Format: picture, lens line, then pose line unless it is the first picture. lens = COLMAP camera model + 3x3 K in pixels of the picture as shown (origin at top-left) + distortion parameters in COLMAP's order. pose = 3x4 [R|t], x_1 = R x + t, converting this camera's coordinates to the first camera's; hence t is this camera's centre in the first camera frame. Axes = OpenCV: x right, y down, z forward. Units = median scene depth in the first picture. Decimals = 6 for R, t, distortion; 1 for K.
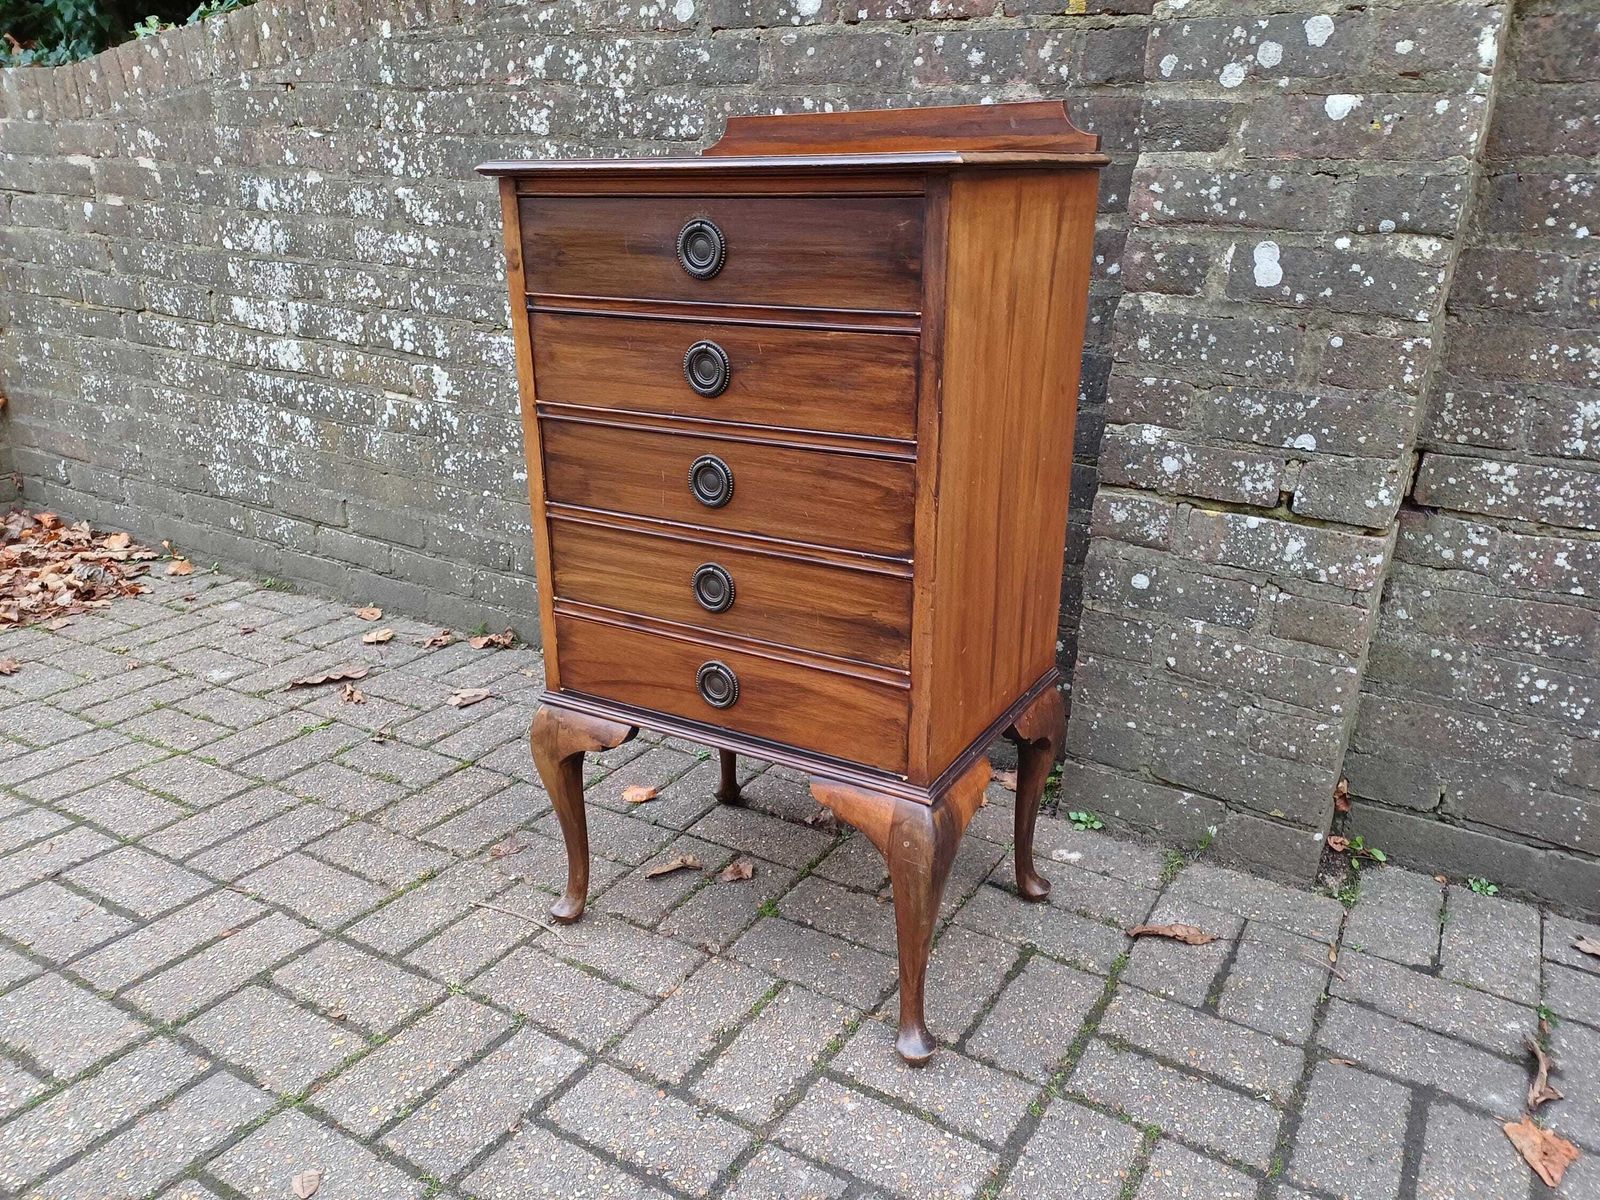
lens RADIAL K [[1190.5, 0, 790.0], [0, 1190.5, 618.3], [0, 0, 1]] dist [0.054307, -0.046687]
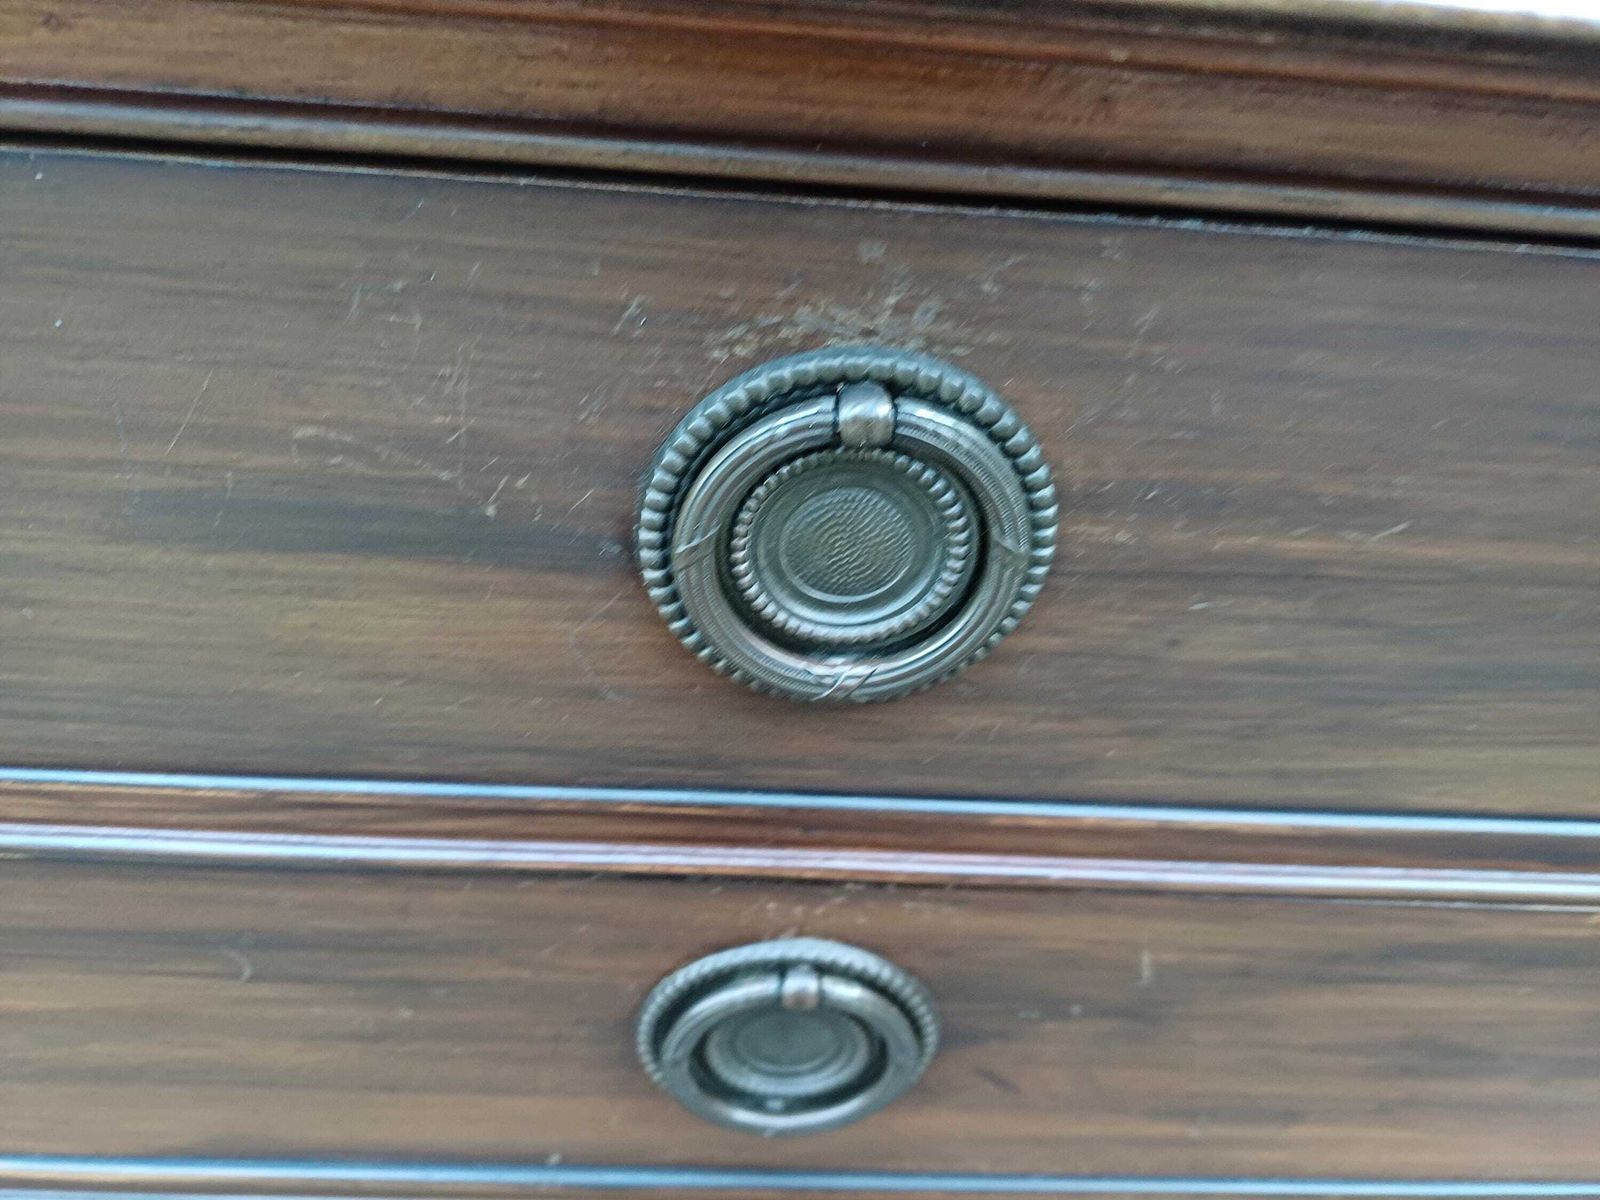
lens RADIAL K [[1190.5, 0, 779.1], [0, 1190.5, 577.9], [0, 0, 1]] dist [0.054307, -0.046687]
pose [[0.844296, -0.253683, 0.472027, -0.114052], [0.106504, 0.942713, 0.316147, -0.269455], [-0.525187, -0.216649, 0.822947, 0.687972]]
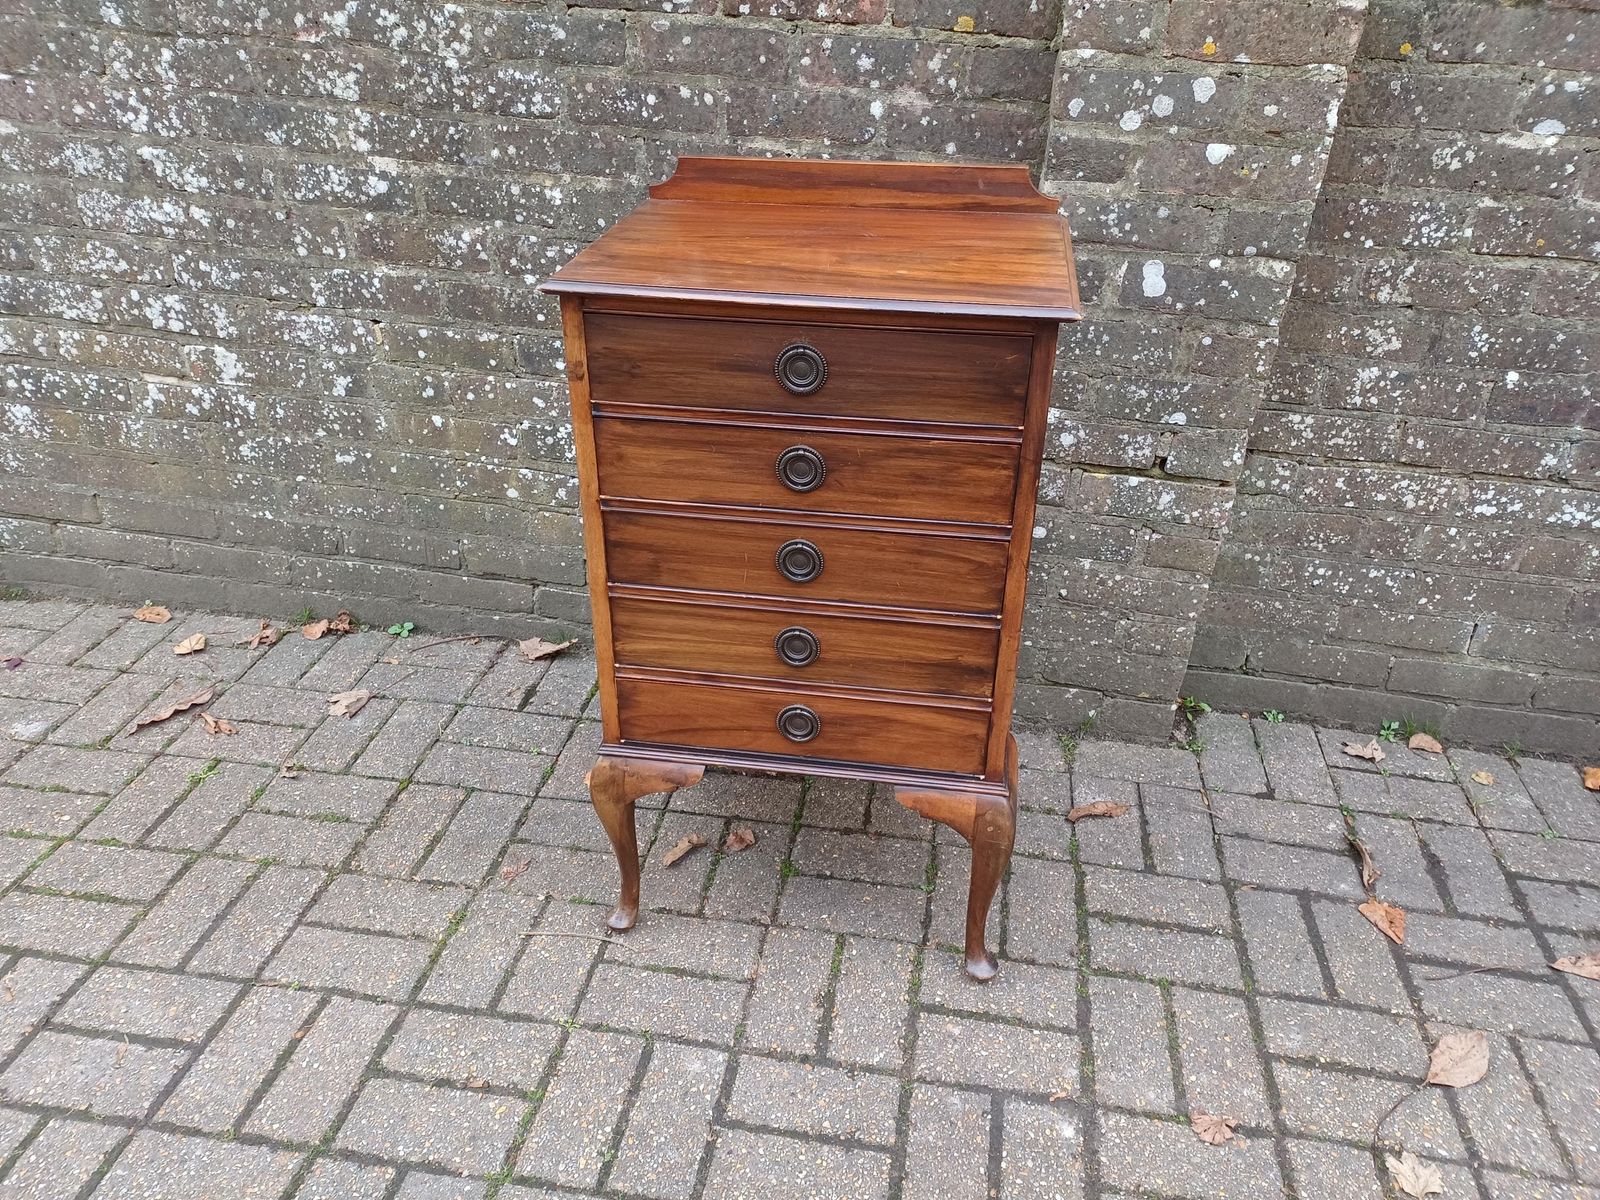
lens RADIAL K [[1190.5, 0, 803.8], [0, 1190.5, 611.2], [0, 0, 1]] dist [0.054307, -0.046687]
pose [[0.923607, -0.180766, 0.338044, -0.367643], [0.114234, 0.971559, 0.207420, -0.246823], [-0.365925, -0.152959, 0.917988, -0.016983]]
